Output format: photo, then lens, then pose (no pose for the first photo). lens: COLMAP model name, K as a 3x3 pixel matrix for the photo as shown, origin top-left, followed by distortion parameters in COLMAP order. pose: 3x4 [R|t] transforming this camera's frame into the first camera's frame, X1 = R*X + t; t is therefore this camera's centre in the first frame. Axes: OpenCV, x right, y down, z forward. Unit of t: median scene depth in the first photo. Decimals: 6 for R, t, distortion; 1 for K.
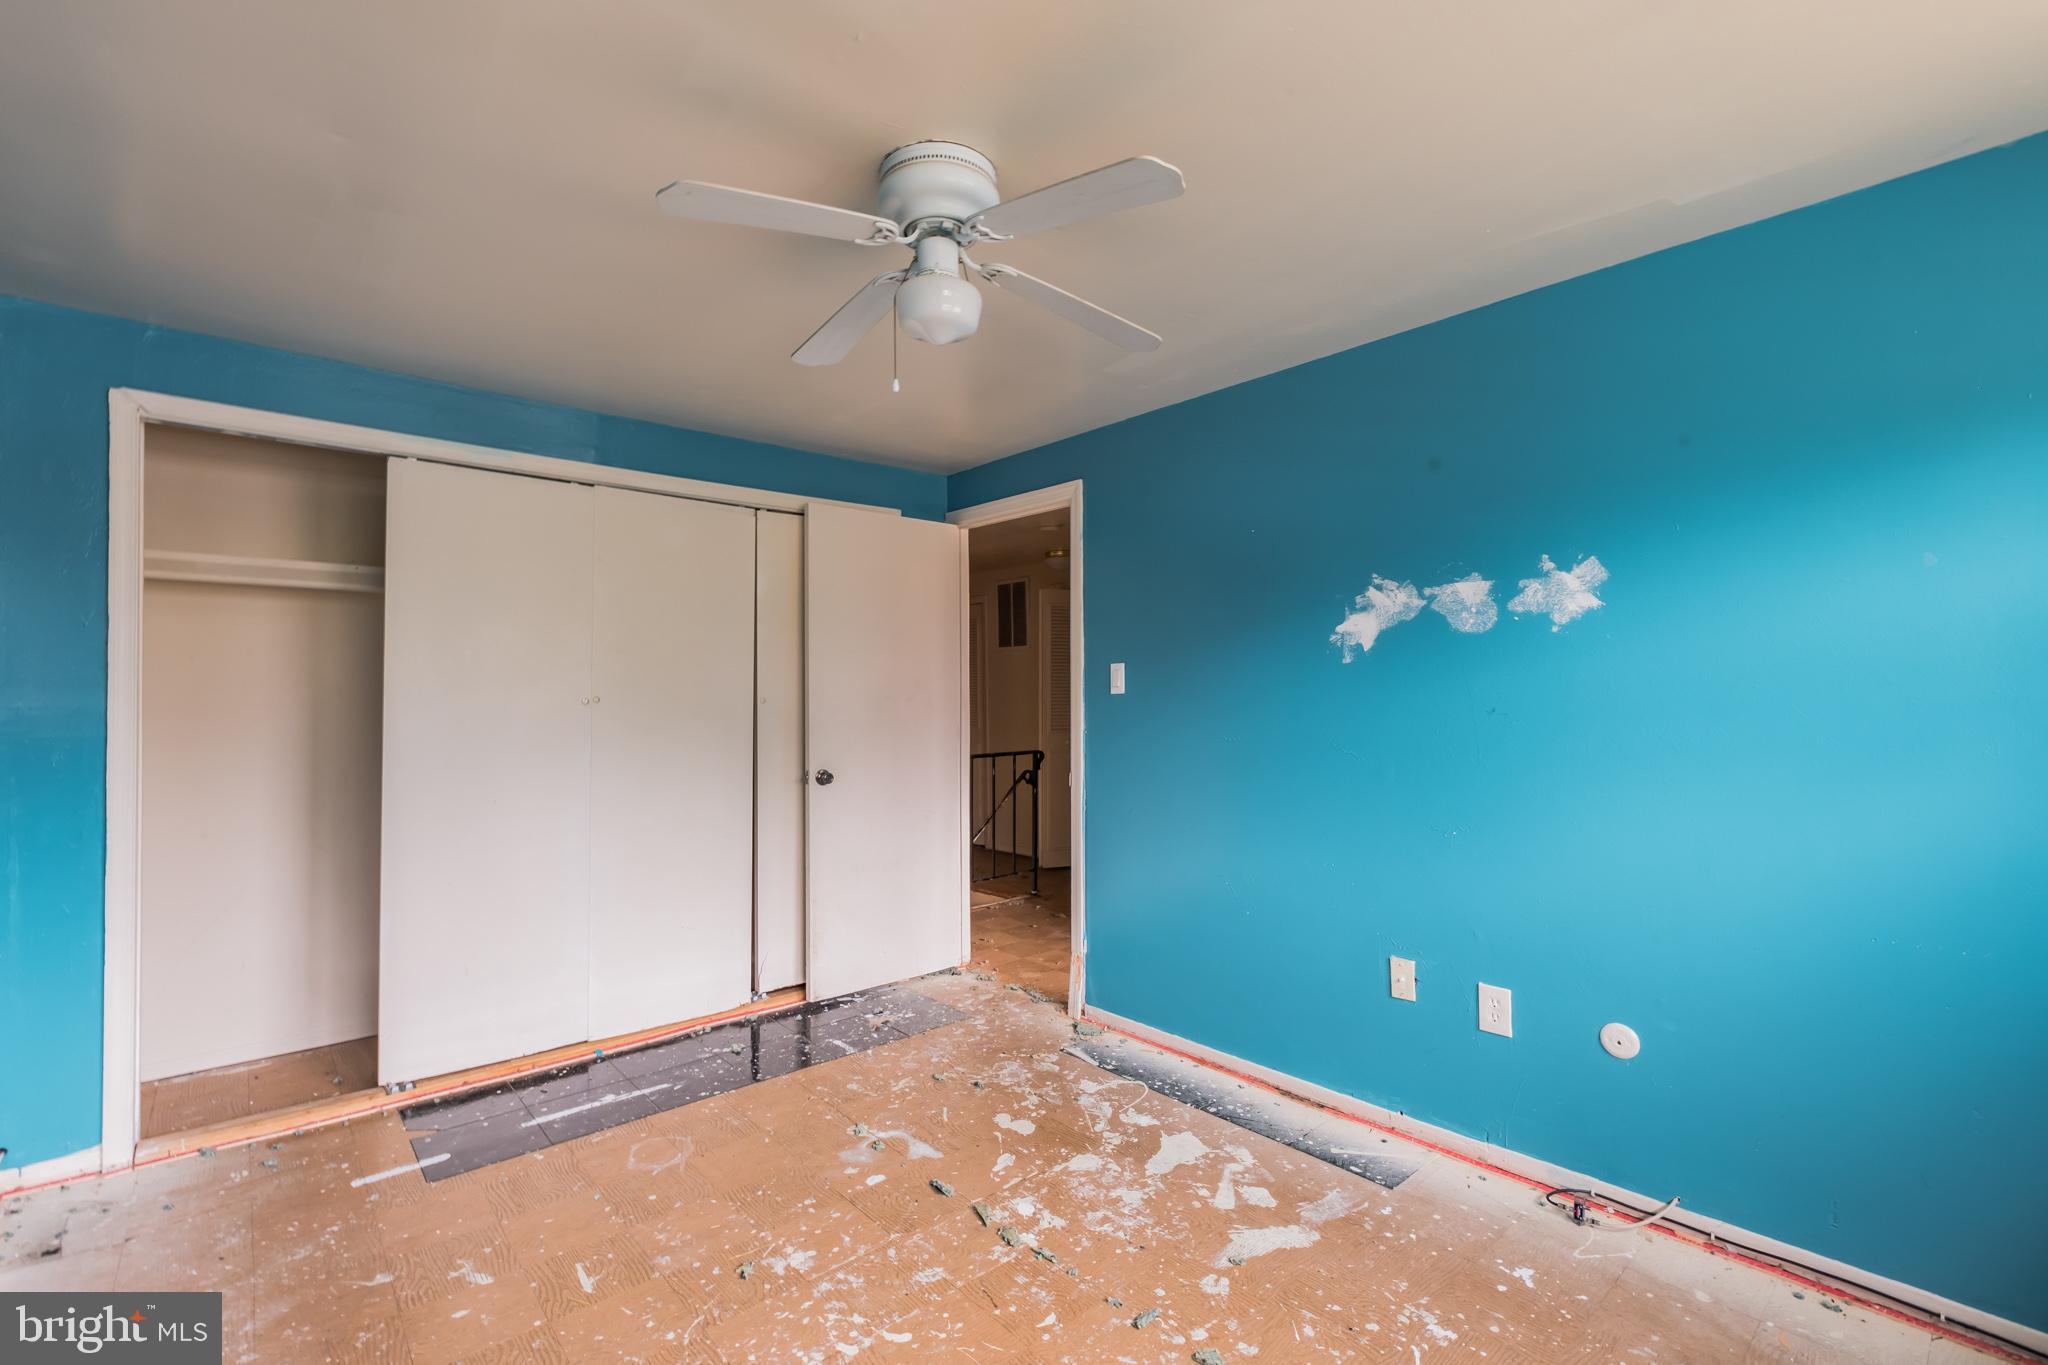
lens RADIAL K [[875.7, 0, 1018.3], [0, 875.7, 692.0], [0, 0, 1]] dist [-0.001857, 0.000005]
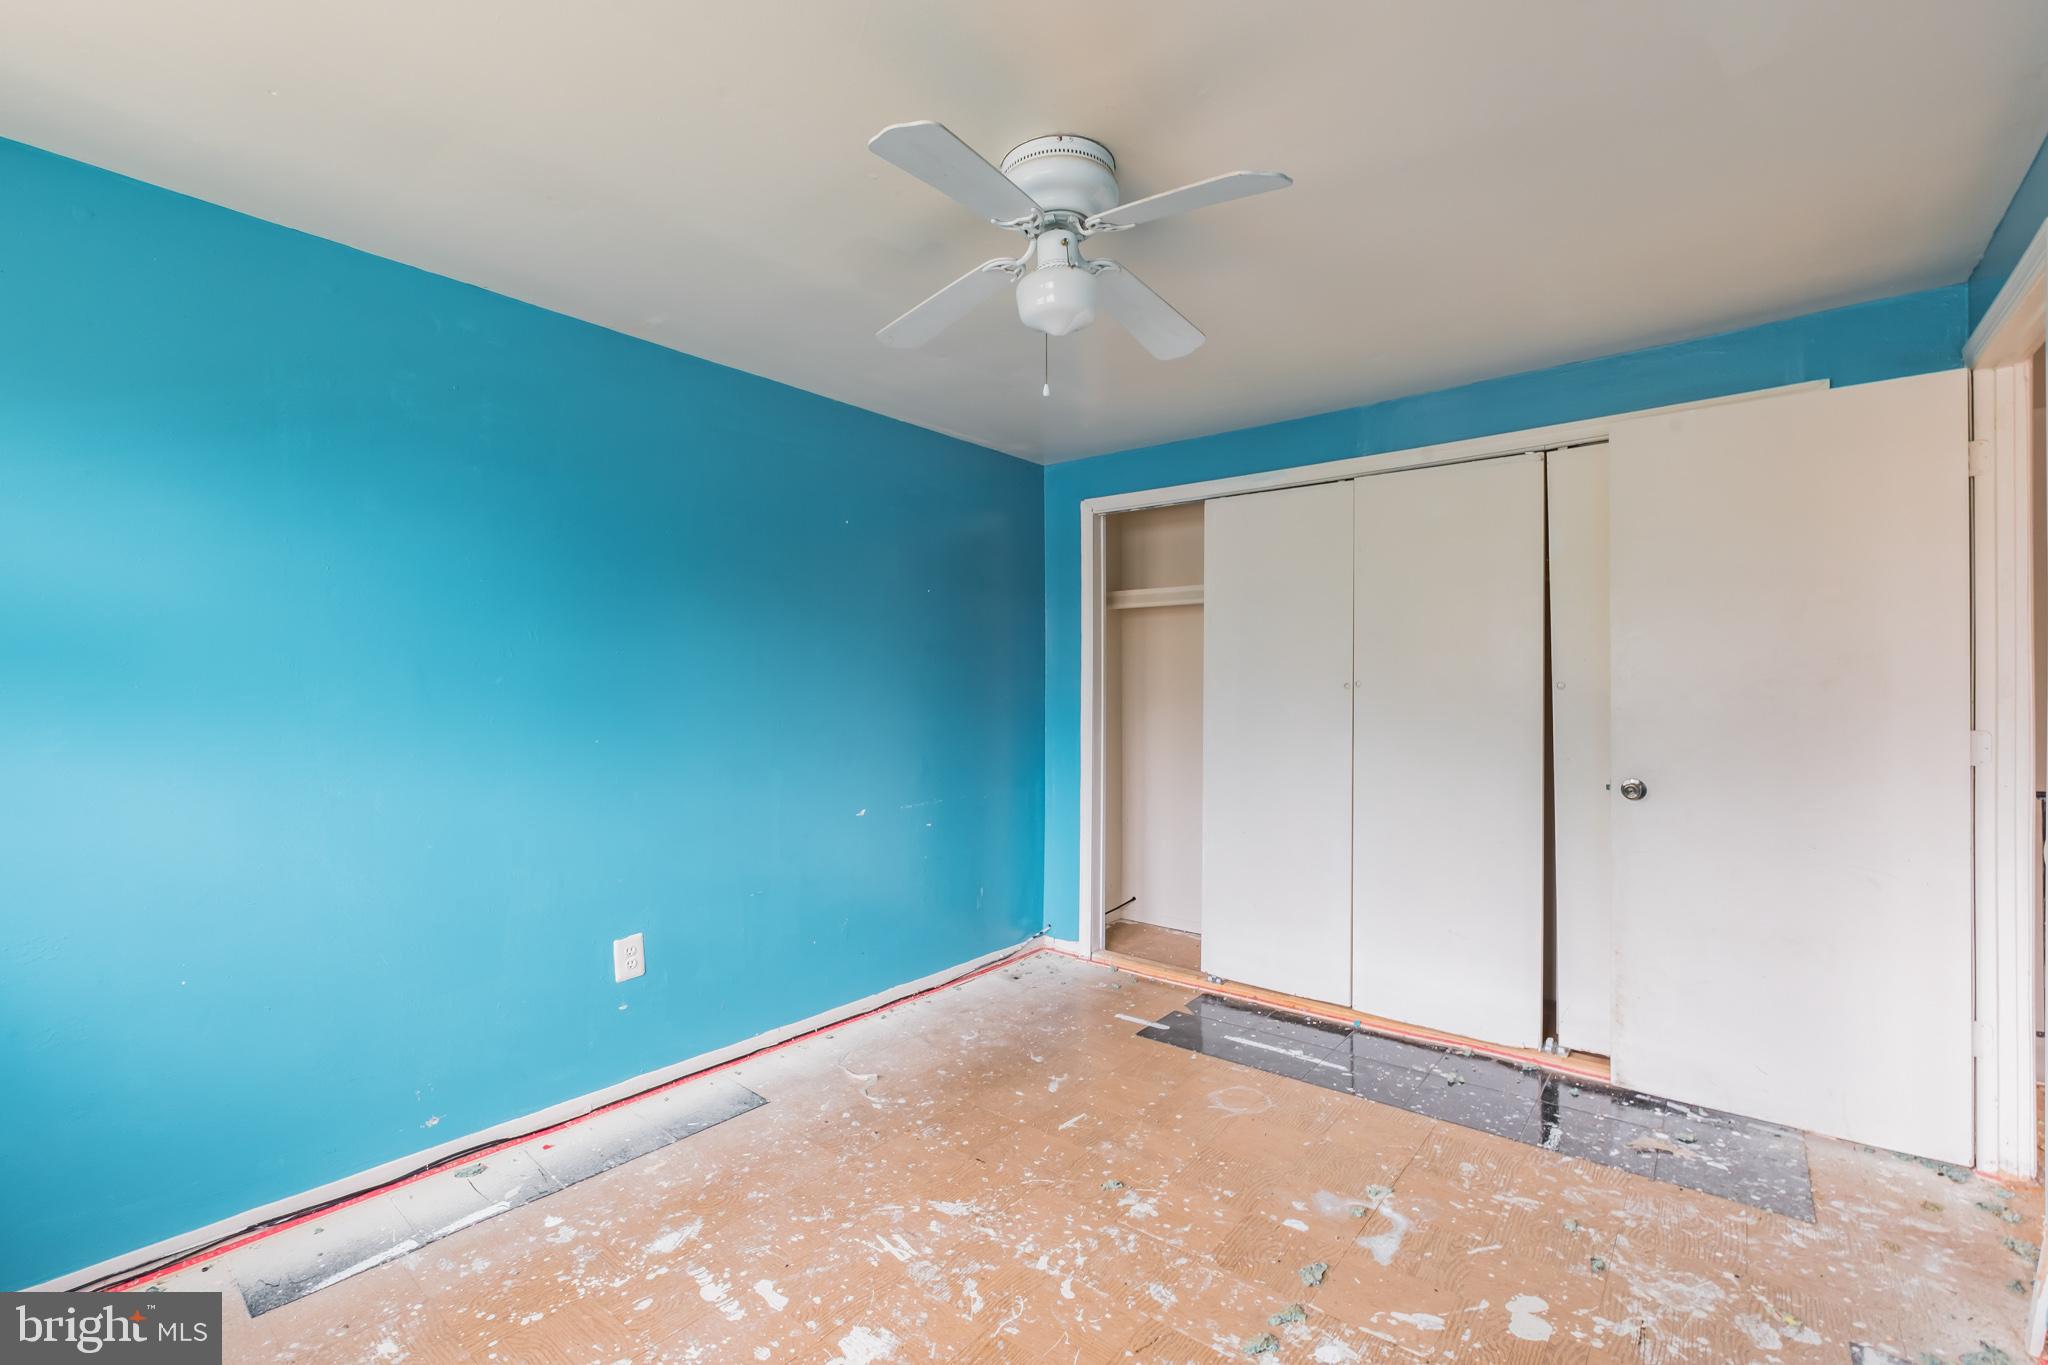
lens RADIAL K [[910.5, 0, 1021.1], [0, 910.5, 679.0], [0, 0, 1]] dist [-0.003405, -0.000139]
pose [[0.176626, -0.004497, -0.984268, 0.564937], [0.008415, 0.999960, -0.003059, 0.003277], [0.984242, -0.007742, 0.176657, 0.459108]]
